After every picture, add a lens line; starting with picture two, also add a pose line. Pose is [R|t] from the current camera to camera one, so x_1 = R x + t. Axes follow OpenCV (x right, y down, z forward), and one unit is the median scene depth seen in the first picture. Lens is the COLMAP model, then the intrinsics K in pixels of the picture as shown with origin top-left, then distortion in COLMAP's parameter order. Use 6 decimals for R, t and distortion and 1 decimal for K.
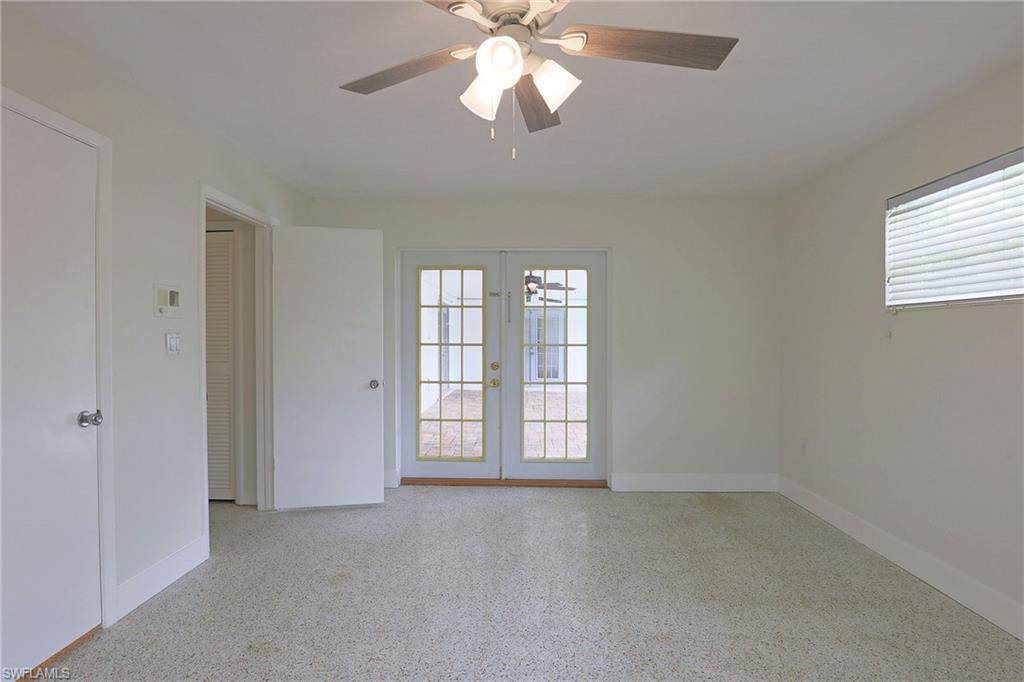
lens RADIAL K [[502.6, 0, 512.0], [0, 502.6, 341.0], [0, 0, 1]] dist [-0.023600, 0.000266]
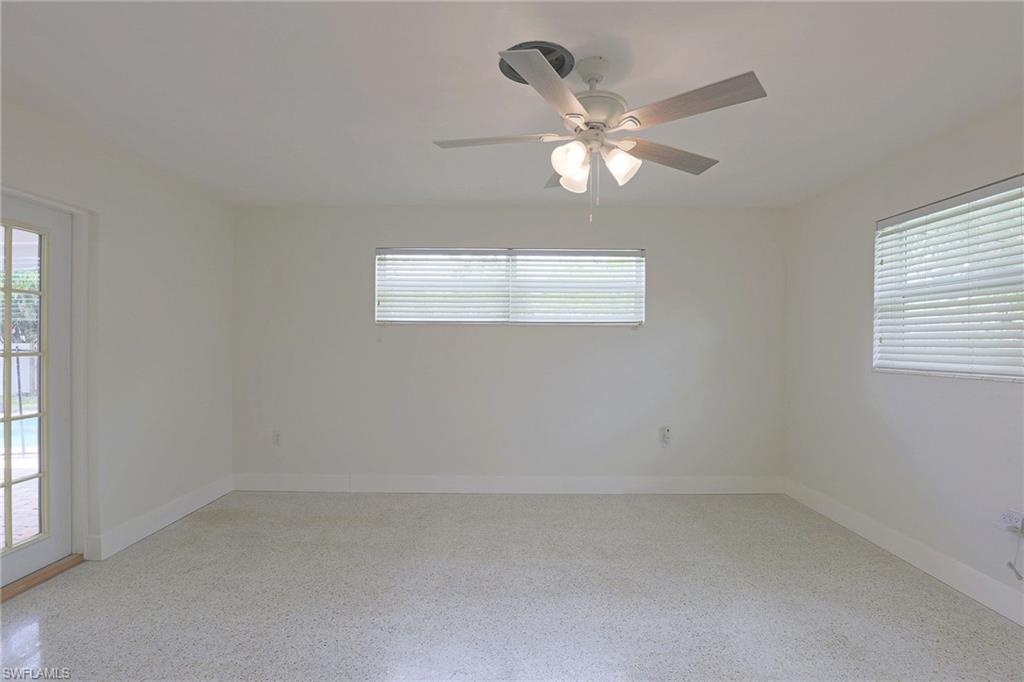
lens RADIAL K [[502.6, 0, 512.0], [0, 502.6, 341.0], [0, 0, 1]] dist [-0.023600, 0.000266]
pose [[-0.032411, -0.005928, 0.999457, -0.599776], [-0.007095, 0.999959, 0.005700, -0.018632], [-0.999449, -0.006907, -0.032452, 0.531419]]
